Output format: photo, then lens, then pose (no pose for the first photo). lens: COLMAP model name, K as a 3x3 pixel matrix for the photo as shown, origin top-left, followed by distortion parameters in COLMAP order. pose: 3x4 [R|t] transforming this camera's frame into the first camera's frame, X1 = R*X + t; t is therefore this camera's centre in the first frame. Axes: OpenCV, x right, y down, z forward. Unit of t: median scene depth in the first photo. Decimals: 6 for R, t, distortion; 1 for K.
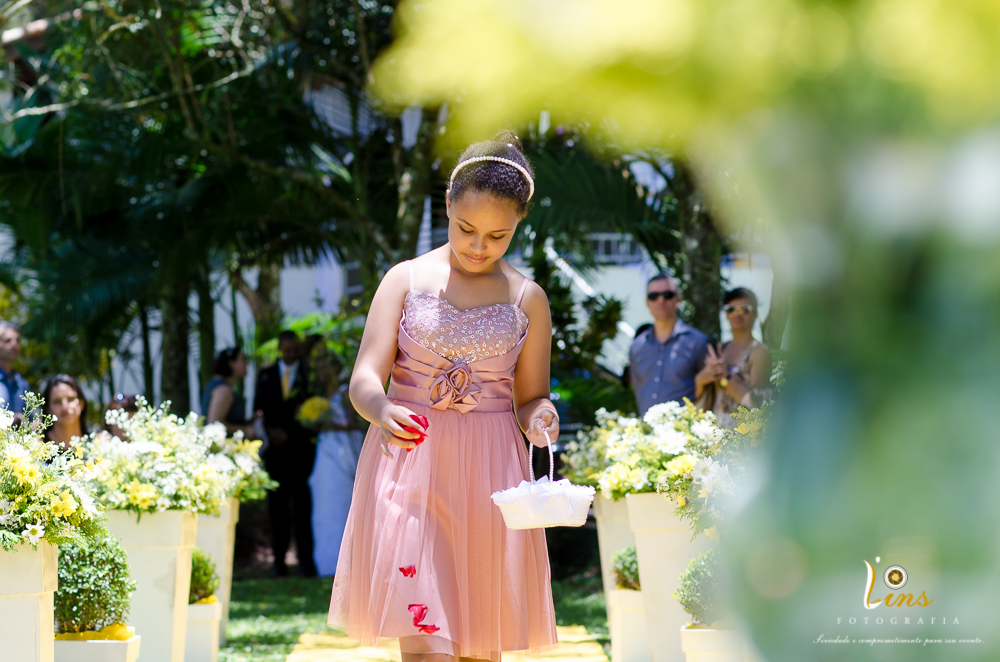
lens RADIAL K [[3536.7, 0, 503.9], [0, 3536.7, 337.2], [0, 0, 1]] dist [0.006515, 0.000000]
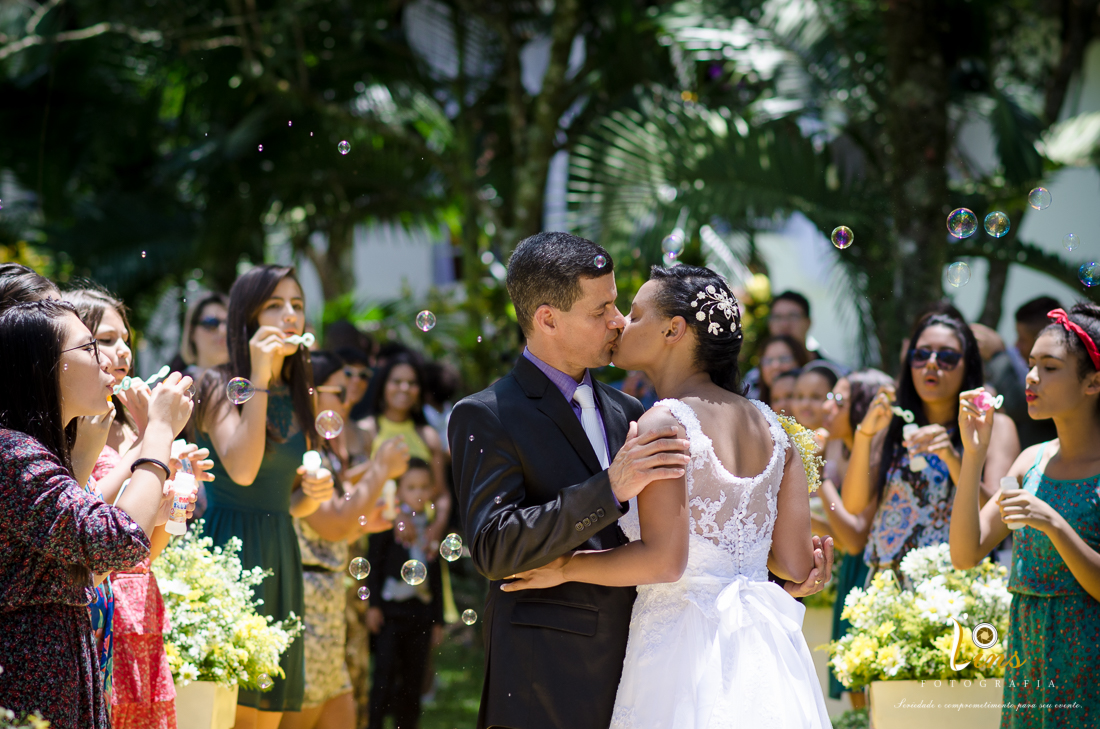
lens RADIAL K [[4093.4, 0, 549.3], [0, 4093.4, 366.2], [0, 0, 1]] dist [-0.049768, 0.000000]
pose [[0.999329, 0.034443, -0.012478, -0.019415], [-0.034149, 0.999151, 0.023060, -0.031642], [0.013262, -0.022618, 0.999656, 0.218992]]
